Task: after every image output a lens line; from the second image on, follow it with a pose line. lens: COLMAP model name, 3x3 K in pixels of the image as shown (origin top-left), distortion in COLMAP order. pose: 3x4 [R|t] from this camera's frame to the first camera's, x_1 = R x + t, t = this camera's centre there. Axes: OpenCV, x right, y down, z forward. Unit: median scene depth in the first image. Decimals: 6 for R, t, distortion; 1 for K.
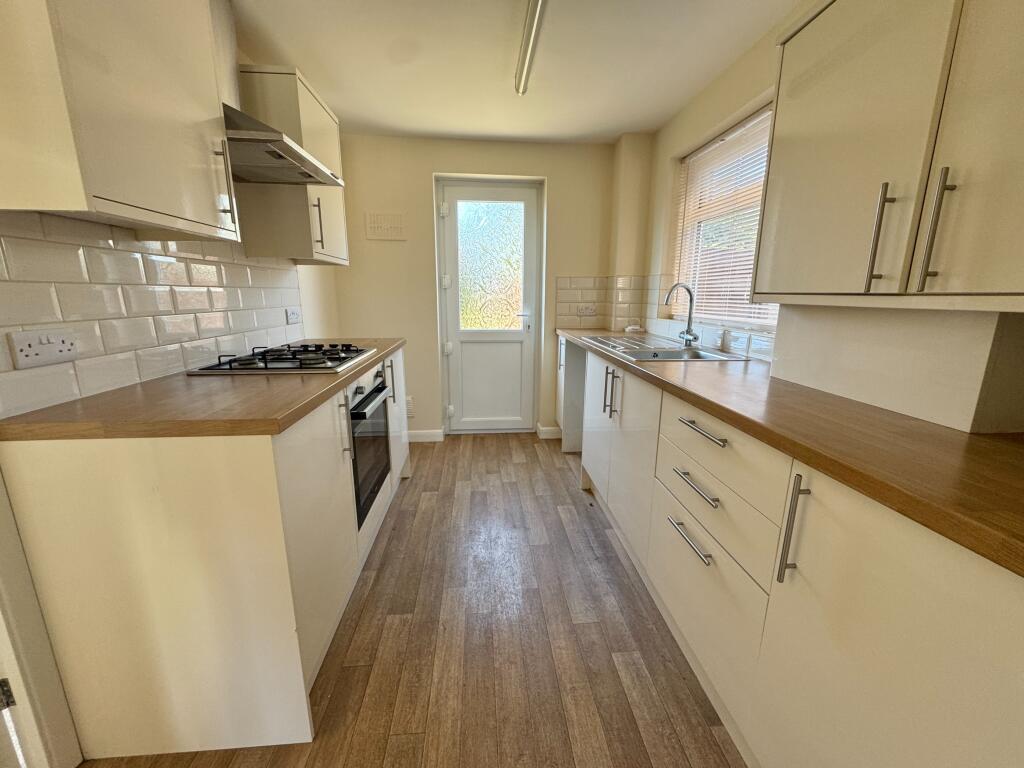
lens RADIAL K [[410.5, 0, 512.2], [0, 410.5, 382.1], [0, 0, 1]] dist [0.000544, -0.000433]
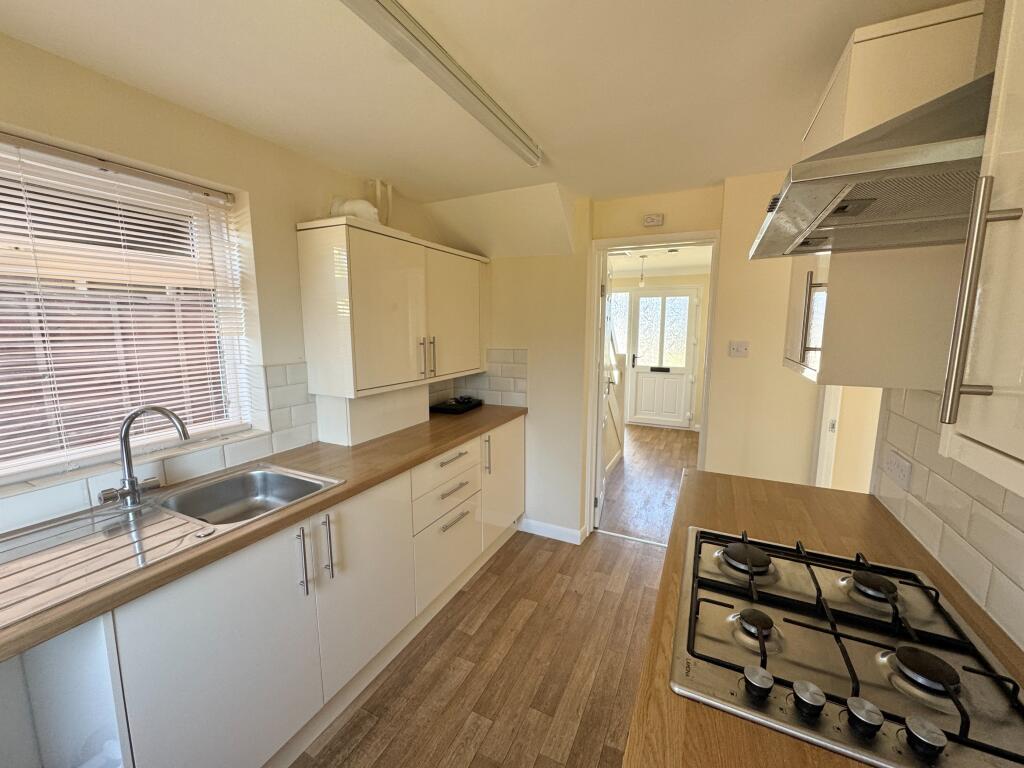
lens RADIAL K [[410.5, 0, 512.4], [0, 410.5, 384.7], [0, 0, 1]] dist [0.000544, -0.000433]
pose [[-0.862431, -0.079001, 0.499972, -0.344858], [0.102670, 0.939911, 0.325617, -0.402645], [-0.495653, 0.332154, -0.802497, 1.175985]]
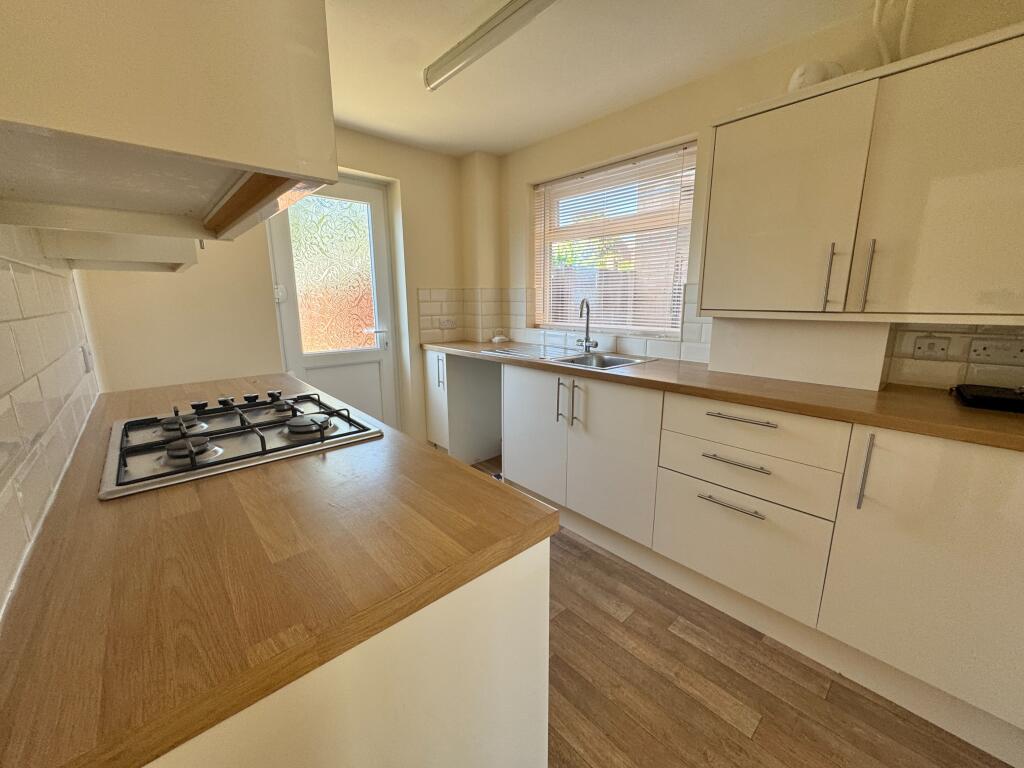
lens RADIAL K [[410.5, 0, 514.0], [0, 410.5, 383.0], [0, 0, 1]] dist [0.000544, -0.000433]
pose [[0.792735, -0.129825, 0.595581, -0.447279], [0.136117, 0.990087, 0.034645, -0.070999], [-0.594174, 0.053604, 0.802548, 0.202110]]
